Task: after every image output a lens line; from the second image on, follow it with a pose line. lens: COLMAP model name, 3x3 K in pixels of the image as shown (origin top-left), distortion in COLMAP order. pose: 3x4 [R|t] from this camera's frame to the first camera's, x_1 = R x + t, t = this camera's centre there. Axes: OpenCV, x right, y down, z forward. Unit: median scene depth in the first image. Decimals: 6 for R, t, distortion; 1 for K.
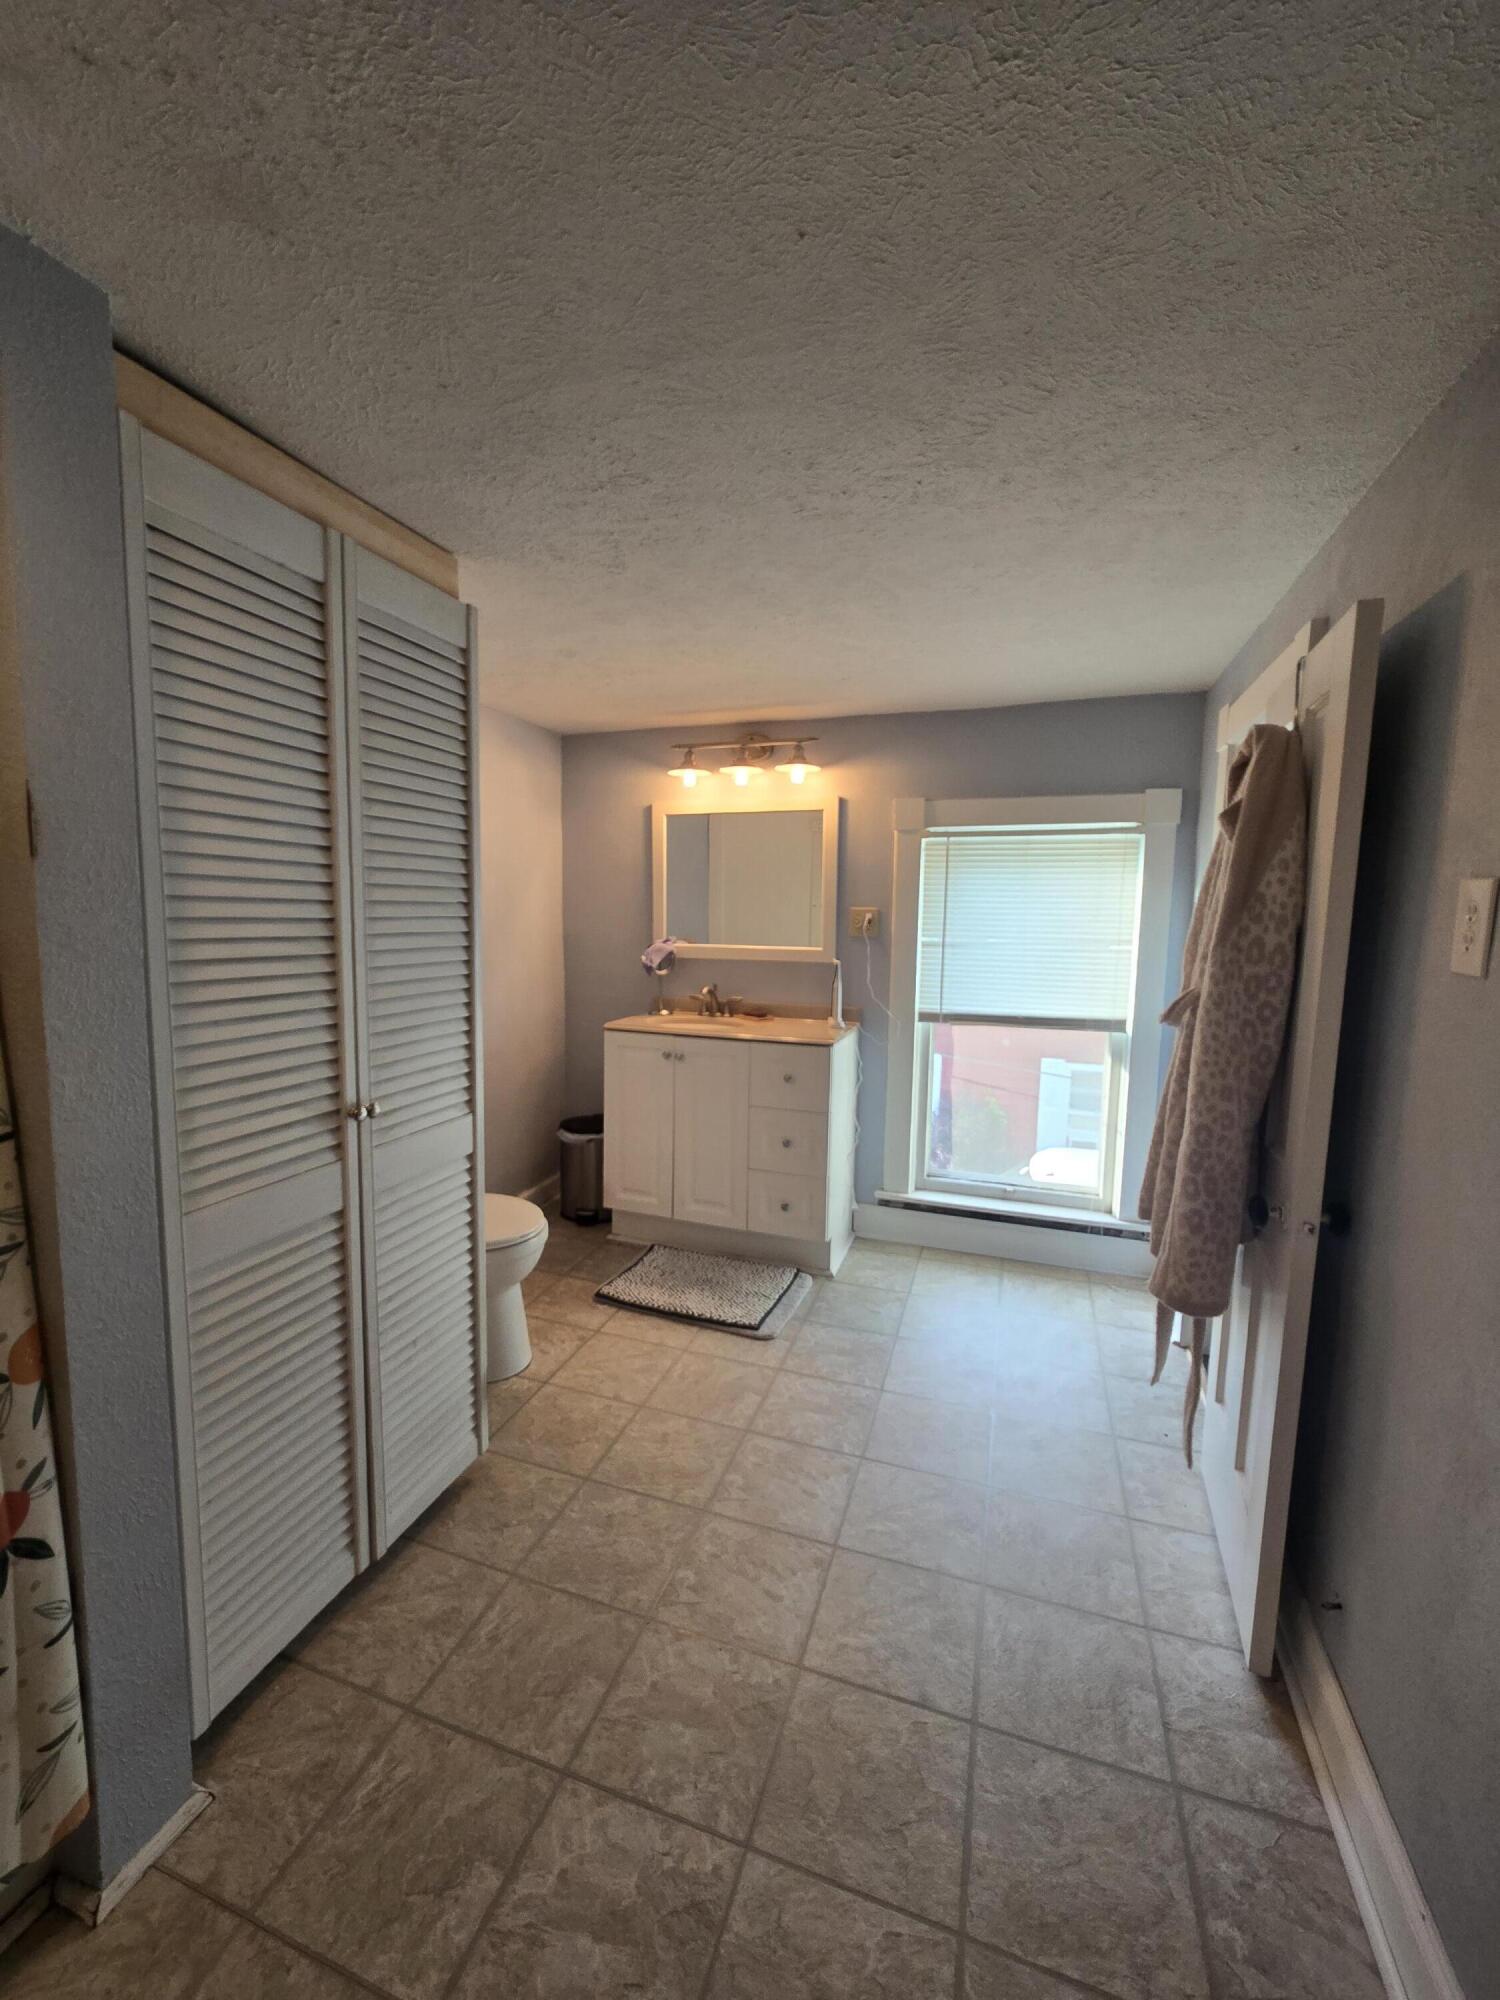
lens RADIAL K [[820.9, 0, 730.6], [0, 820.9, 1000.5], [0, 0, 1]] dist [-0.009145, 0.006453]
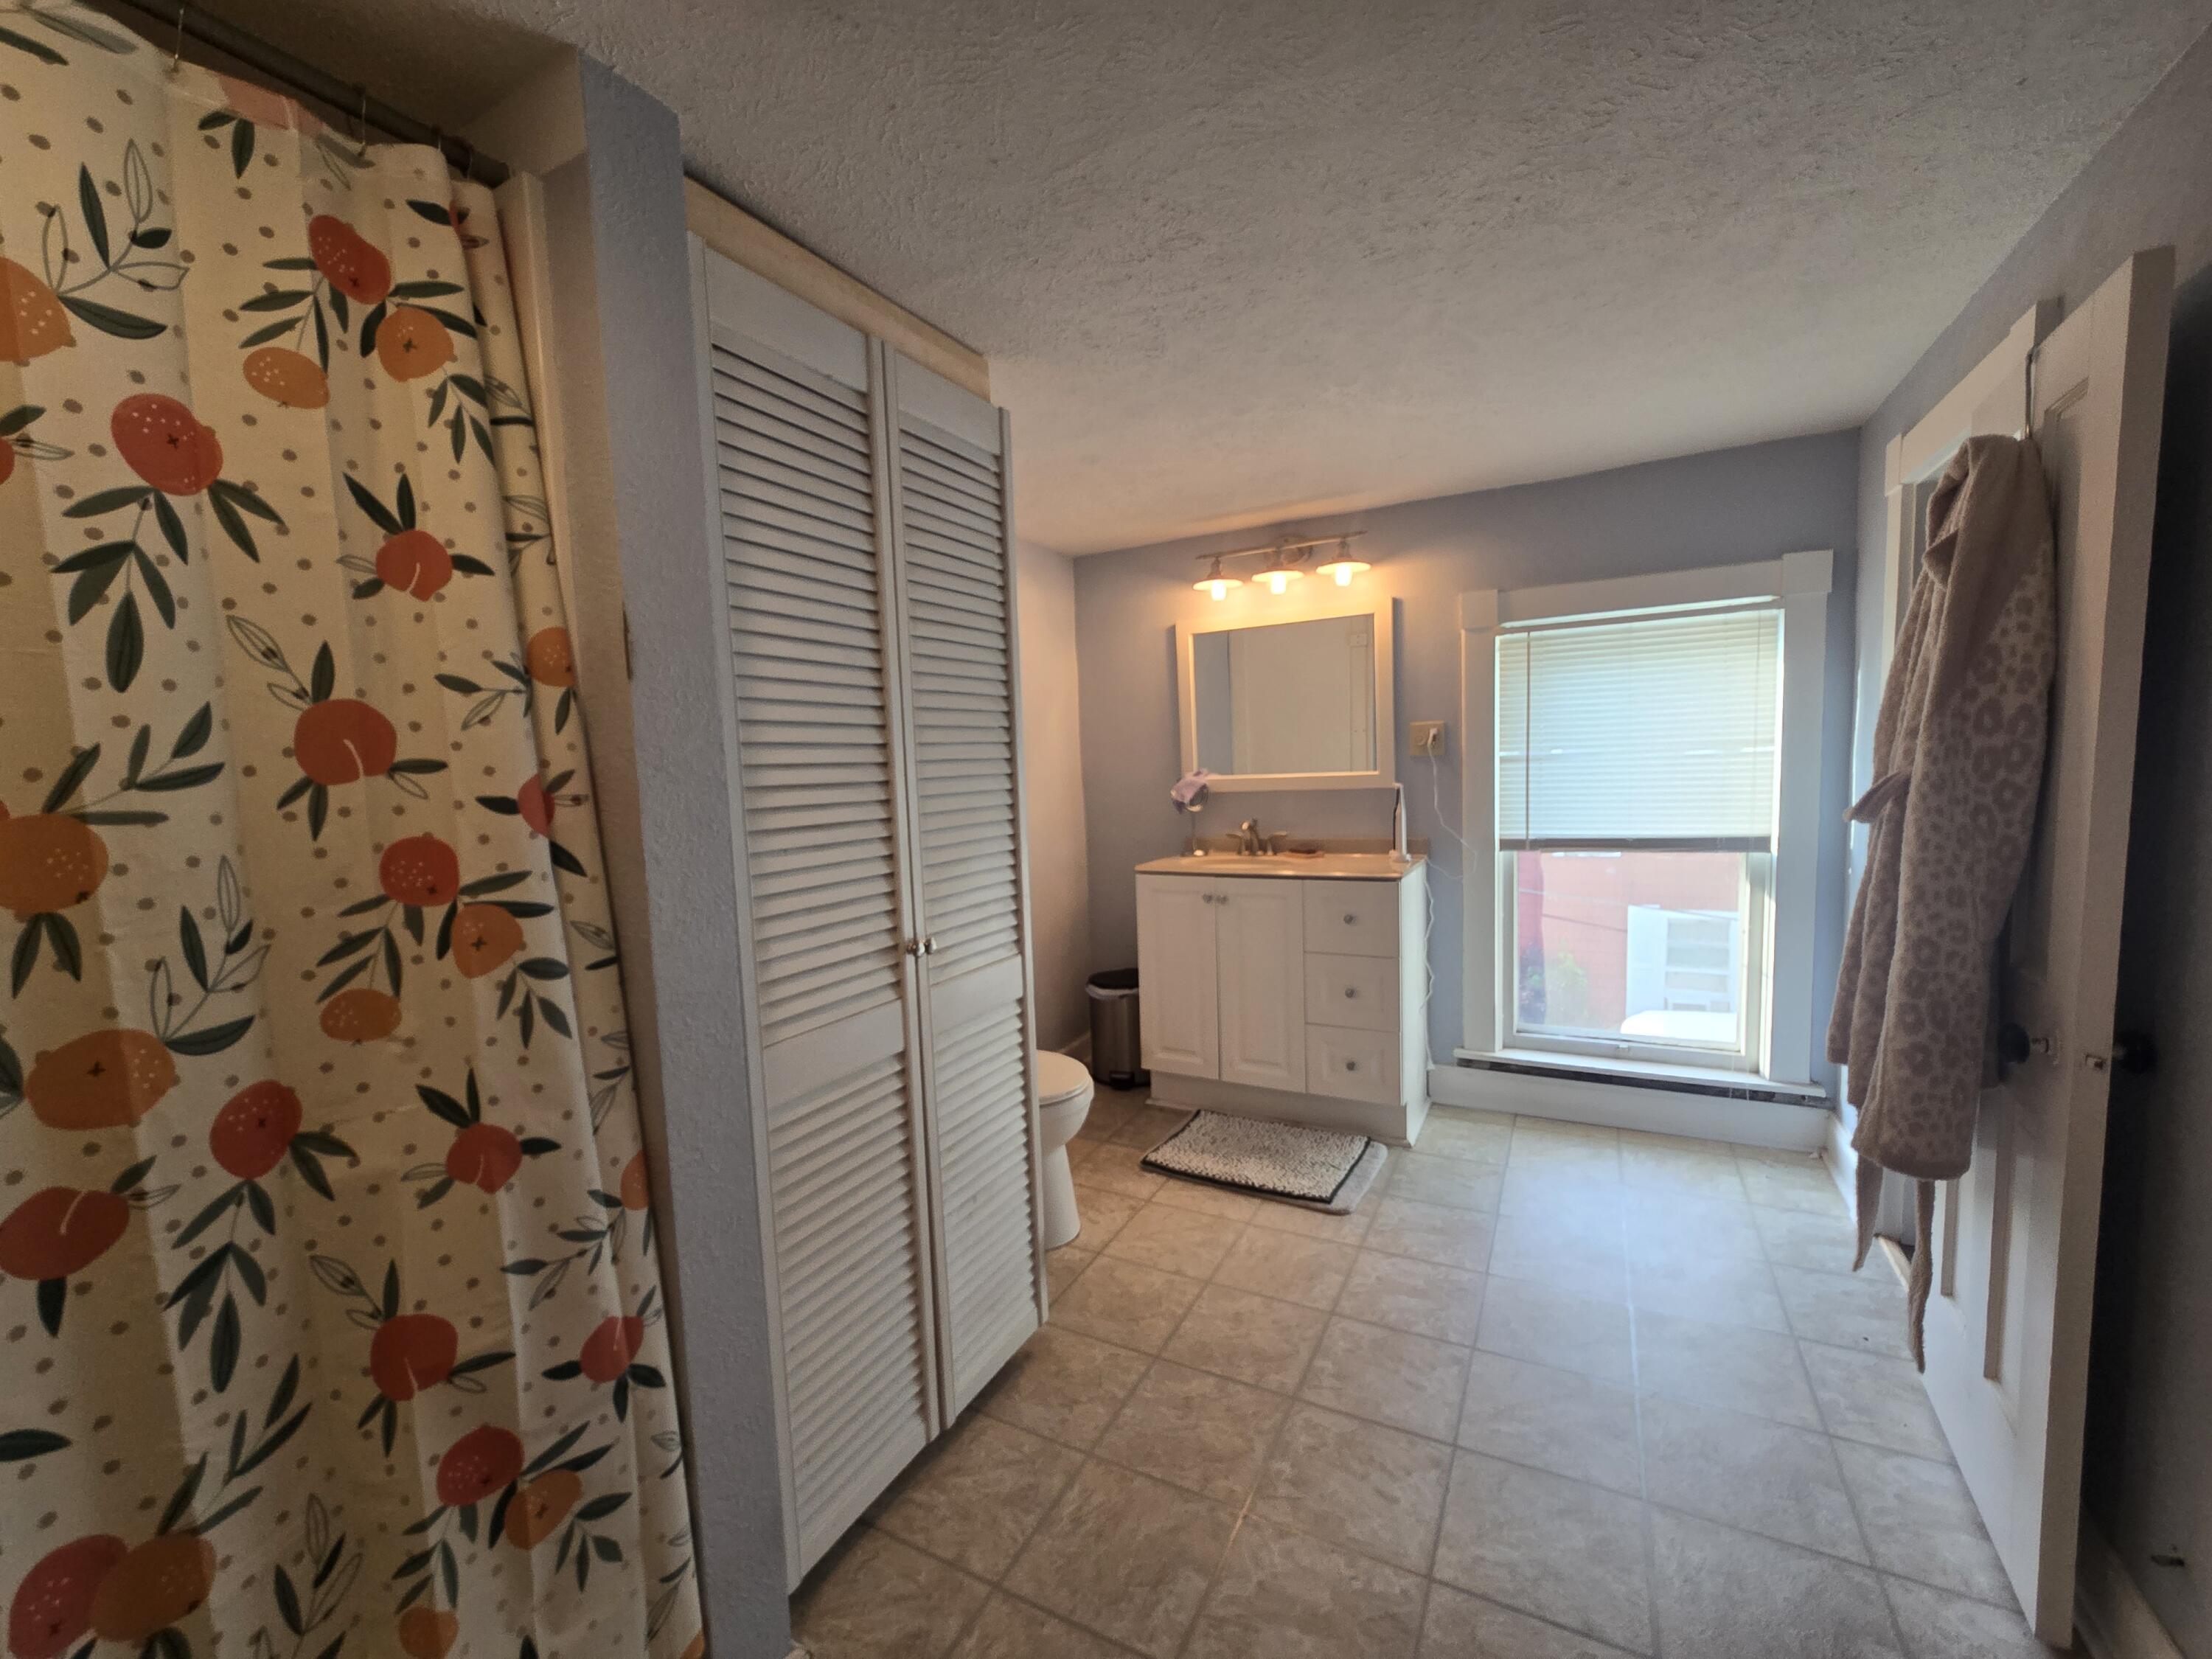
lens RADIAL K [[908.0, 0, 1101.1], [0, 908.0, 848.1], [0, 0, 1]] dist [-0.000335, 0.000282]
pose [[0.987453, -0.039279, -0.152952, -0.076080], [0.037614, 0.999198, -0.013766, 0.042732], [0.153370, 0.007841, 0.988138, -0.004757]]
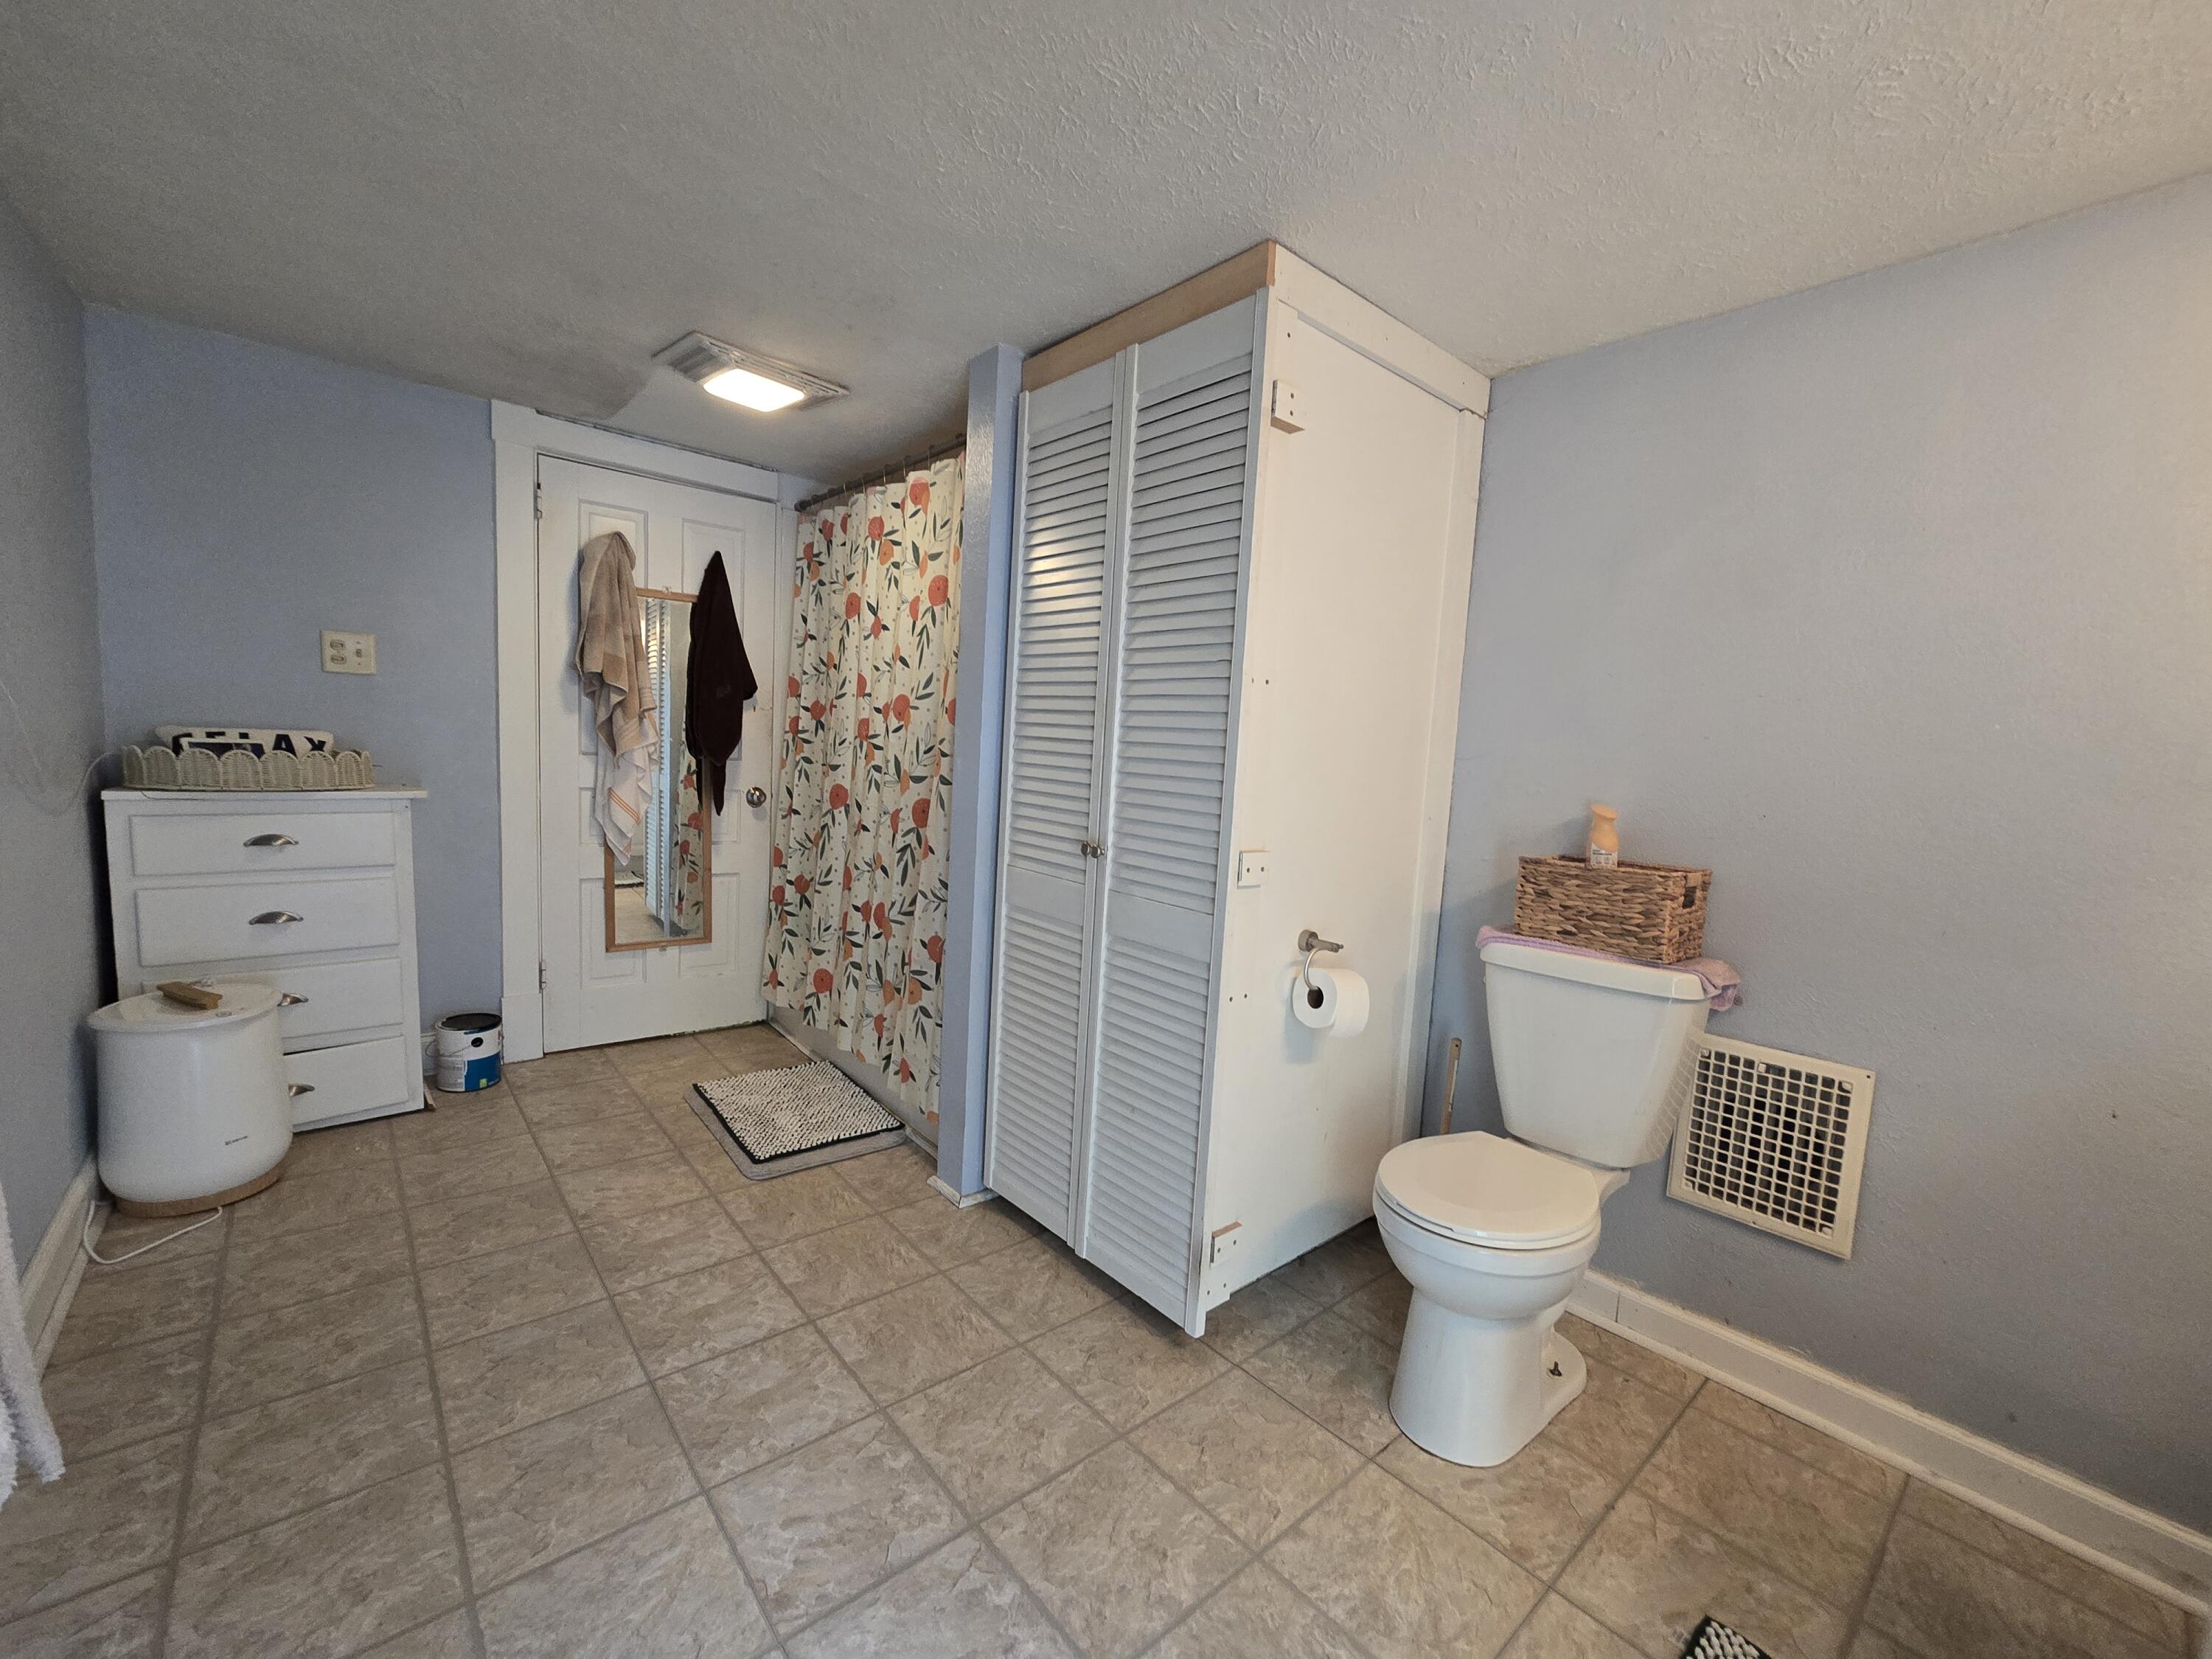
lens RADIAL K [[908.0, 0, 1101.1], [0, 908.0, 848.1], [0, 0, 1]] dist [-0.000335, 0.000282]
pose [[-0.496014, 0.055863, -0.866516, 0.629402], [-0.156370, 0.975867, 0.152422, -0.060064], [0.854119, 0.211100, -0.475308, 1.566167]]
